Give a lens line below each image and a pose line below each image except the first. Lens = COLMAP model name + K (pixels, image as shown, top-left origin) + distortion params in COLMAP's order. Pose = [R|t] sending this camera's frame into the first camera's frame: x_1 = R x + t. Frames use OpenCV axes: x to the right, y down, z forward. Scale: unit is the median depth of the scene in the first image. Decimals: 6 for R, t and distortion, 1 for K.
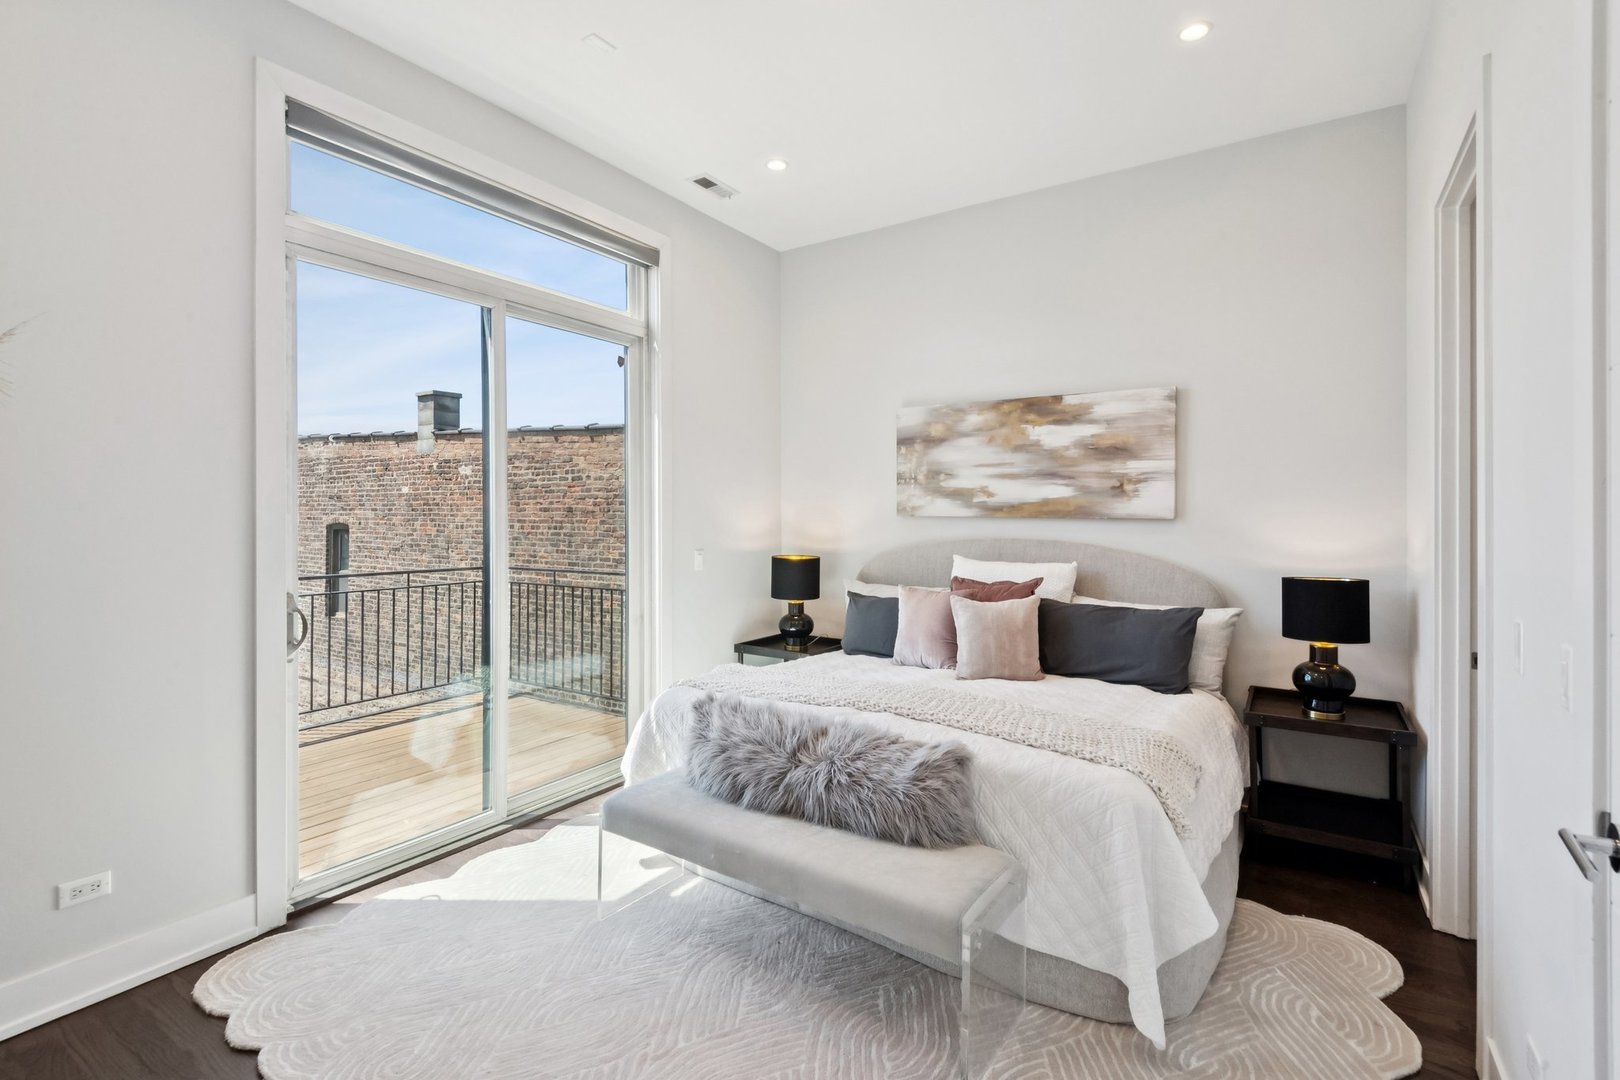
lens RADIAL K [[739.7, 0, 811.9], [0, 739.7, 521.2], [0, 0, 1]] dist [0.028726, -0.016072]
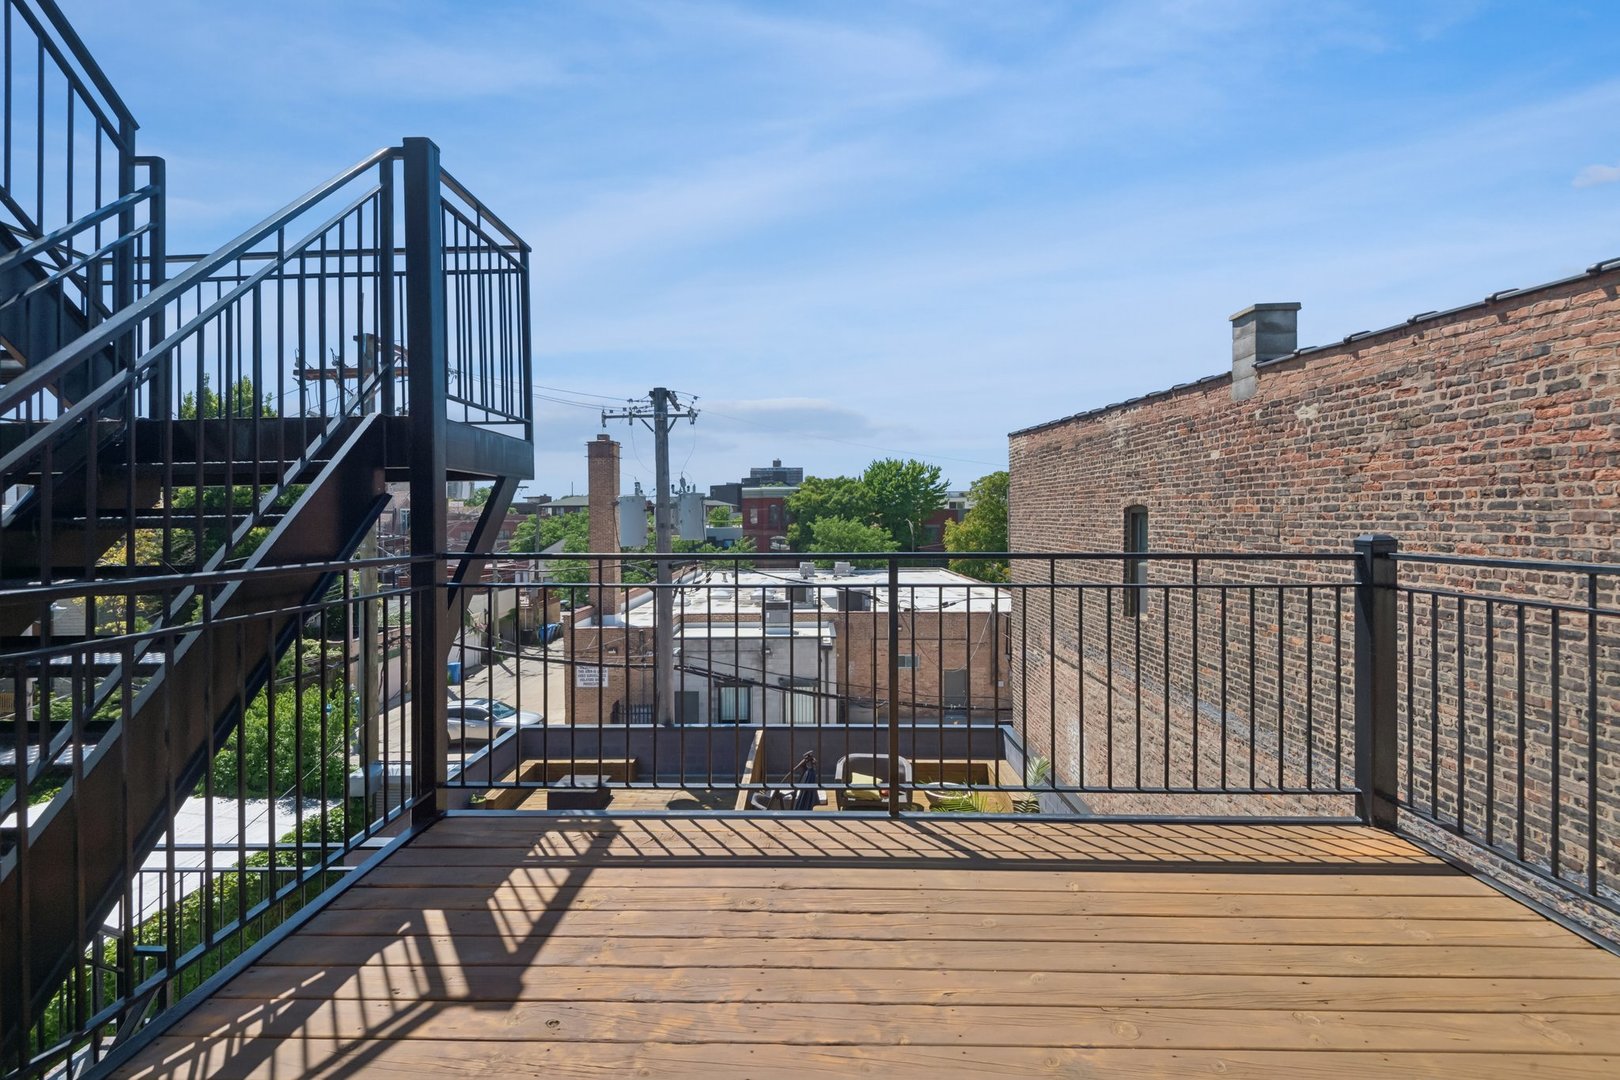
lens RADIAL K [[739.7, 0, 811.9], [0, 739.7, 521.2], [0, 0, 1]] dist [0.028726, -0.016072]
pose [[0.528931, -0.005925, -0.848644, -0.146697], [0.001950, 0.999981, -0.005767, 0.027602], [0.848663, 0.001395, 0.528932, 0.300240]]
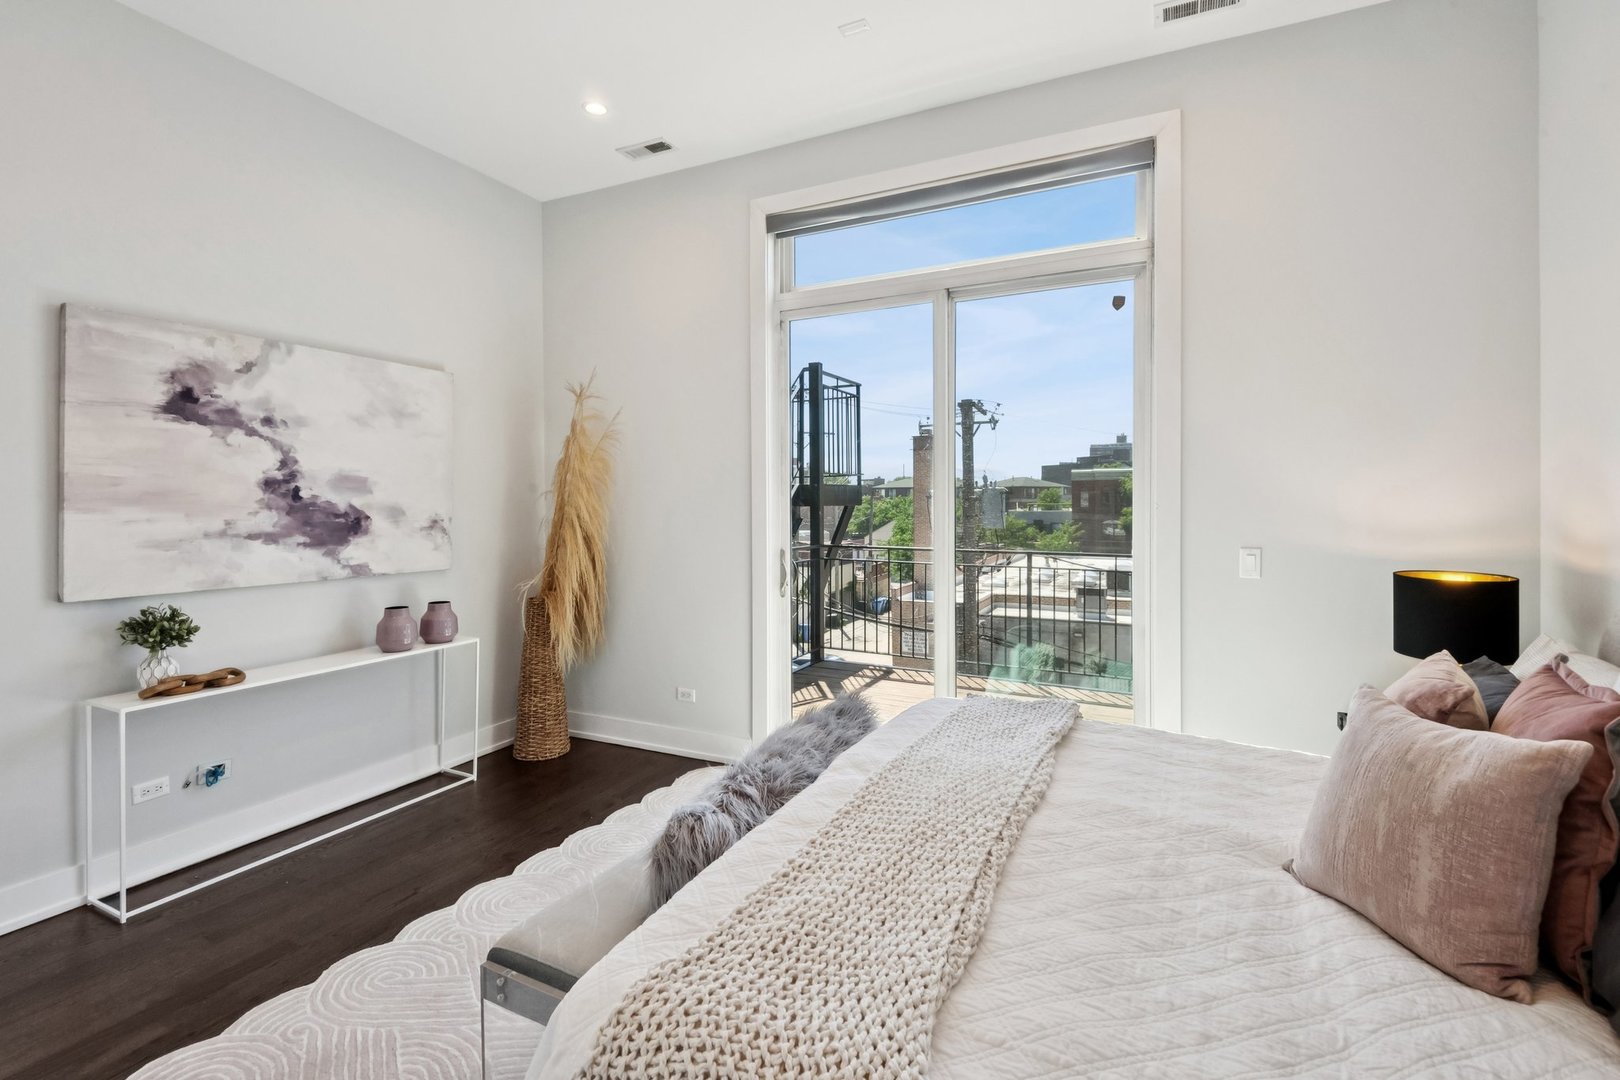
lens RADIAL K [[739.7, 0, 811.9], [0, 739.7, 521.2], [0, 0, 1]] dist [0.028726, -0.016072]
pose [[0.121771, 0.021944, -0.992316, 0.204507], [-0.009084, 0.999738, 0.020994, 0.001700], [0.992517, 0.006458, 0.121938, 0.238220]]
